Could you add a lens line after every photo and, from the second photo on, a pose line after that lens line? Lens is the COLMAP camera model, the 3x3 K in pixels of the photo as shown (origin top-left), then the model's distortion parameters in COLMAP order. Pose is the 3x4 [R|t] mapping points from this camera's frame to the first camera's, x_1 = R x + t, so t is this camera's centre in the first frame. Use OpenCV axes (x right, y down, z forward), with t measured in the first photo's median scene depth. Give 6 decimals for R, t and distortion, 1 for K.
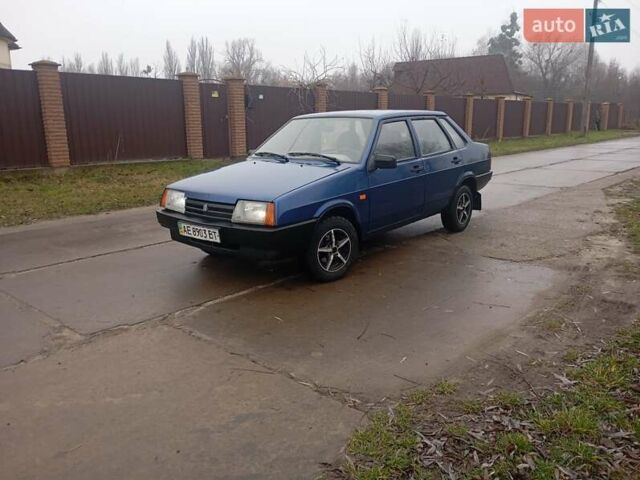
lens RADIAL K [[515.9, 0, 317.4], [0, 515.9, 241.0], [0, 0, 1]] dist [0.061785, -0.063595]
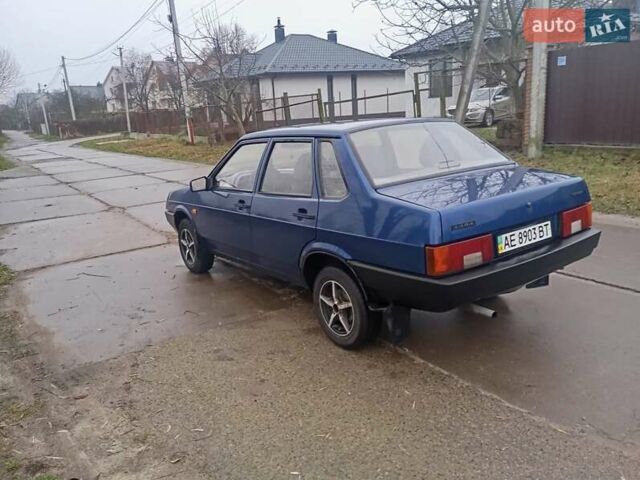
lens RADIAL K [[527.6, 0, 320.0], [0, 527.6, 240.0], [0, 0, 1]] dist [0.068058, -0.083323]
pose [[-0.237628, 0.262062, -0.935338, 0.986566], [-0.152456, 0.940923, 0.302359, -0.370278], [0.959318, 0.214447, -0.183637, 1.340221]]
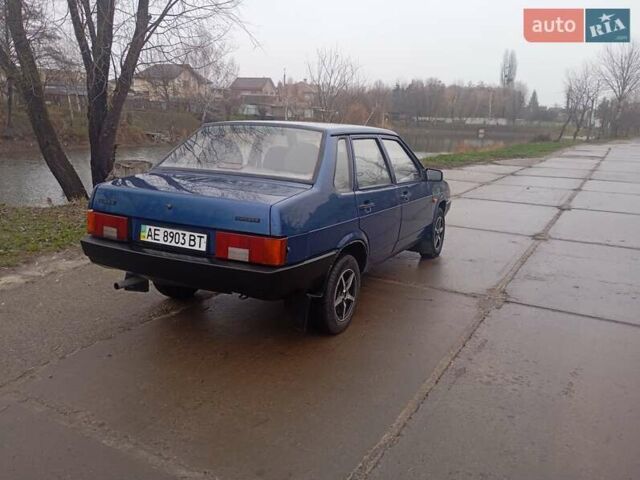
lens RADIAL K [[521.5, 0, 320.0], [0, 521.5, 240.0], [0, 0, 1]] dist [0.065854, -0.082841]
pose [[-0.973004, 0.039285, -0.227420, 0.313377], [-0.065910, 0.897067, 0.436951, -0.509362], [0.221177, 0.440144, -0.870261, 2.052293]]
